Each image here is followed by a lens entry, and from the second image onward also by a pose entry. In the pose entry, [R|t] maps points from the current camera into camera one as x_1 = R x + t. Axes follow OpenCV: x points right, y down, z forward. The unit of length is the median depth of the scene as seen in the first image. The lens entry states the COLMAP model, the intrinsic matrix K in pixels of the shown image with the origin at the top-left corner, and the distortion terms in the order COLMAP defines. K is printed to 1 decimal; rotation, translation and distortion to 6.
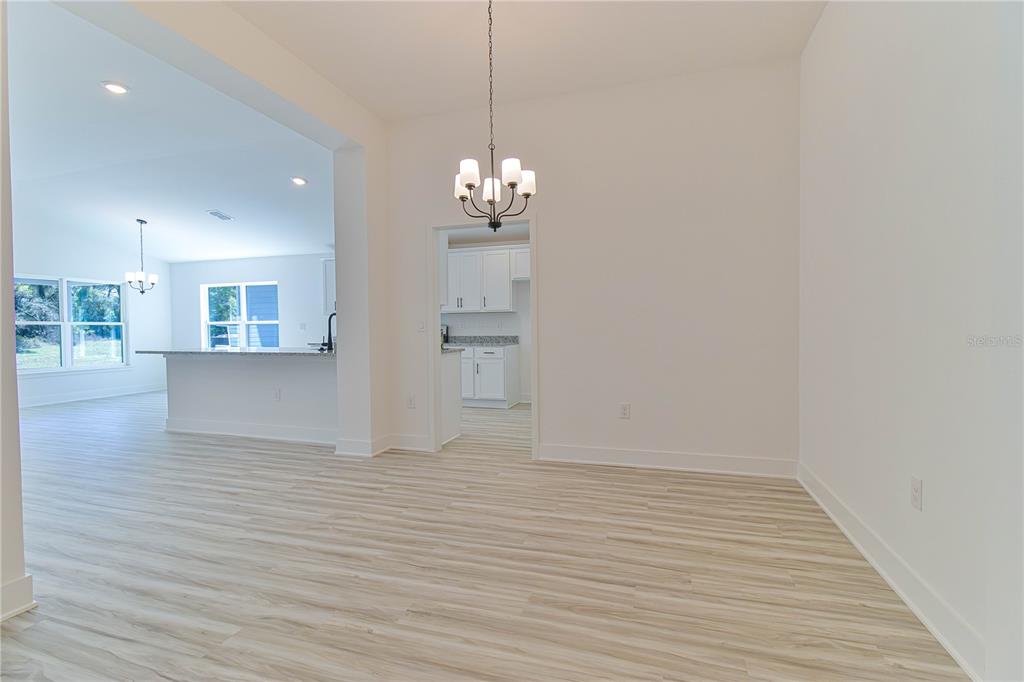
lens RADIAL K [[474.6, 0, 515.1], [0, 474.6, 336.7], [0, 0, 1]] dist [-0.004787, -0.006695]
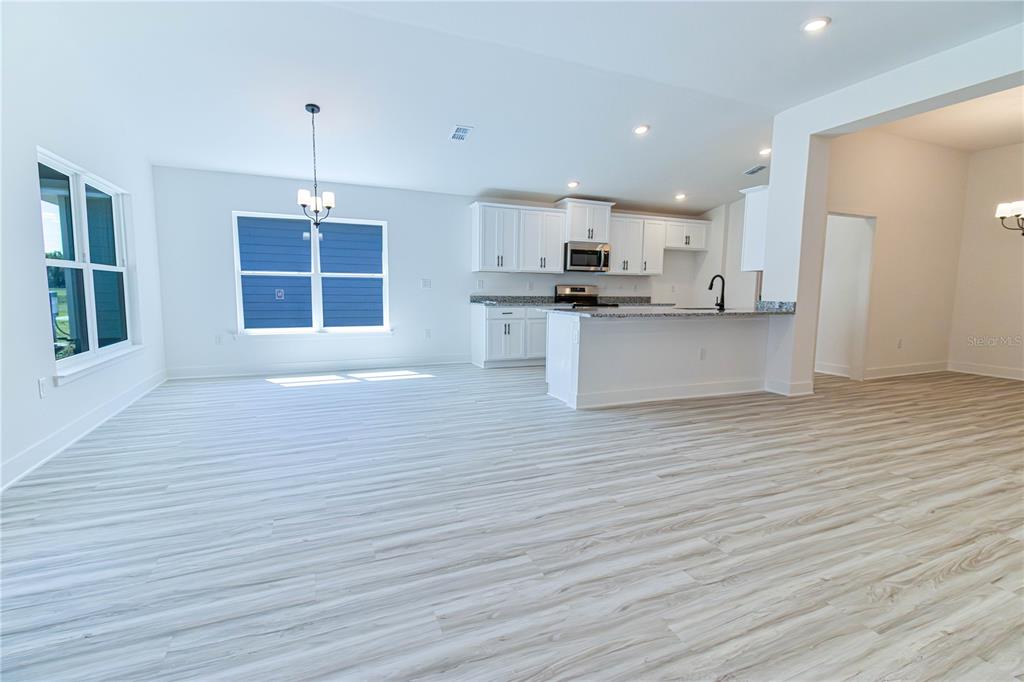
lens RADIAL K [[474.6, 0, 509.6], [0, 474.6, 355.3], [0, 0, 1]] dist [-0.004787, -0.006695]
pose [[0.769720, -0.071094, 0.634411, -1.005474], [-0.007399, 0.992719, 0.120224, 0.003060], [-0.638339, -0.097233, 0.763589, 0.320006]]
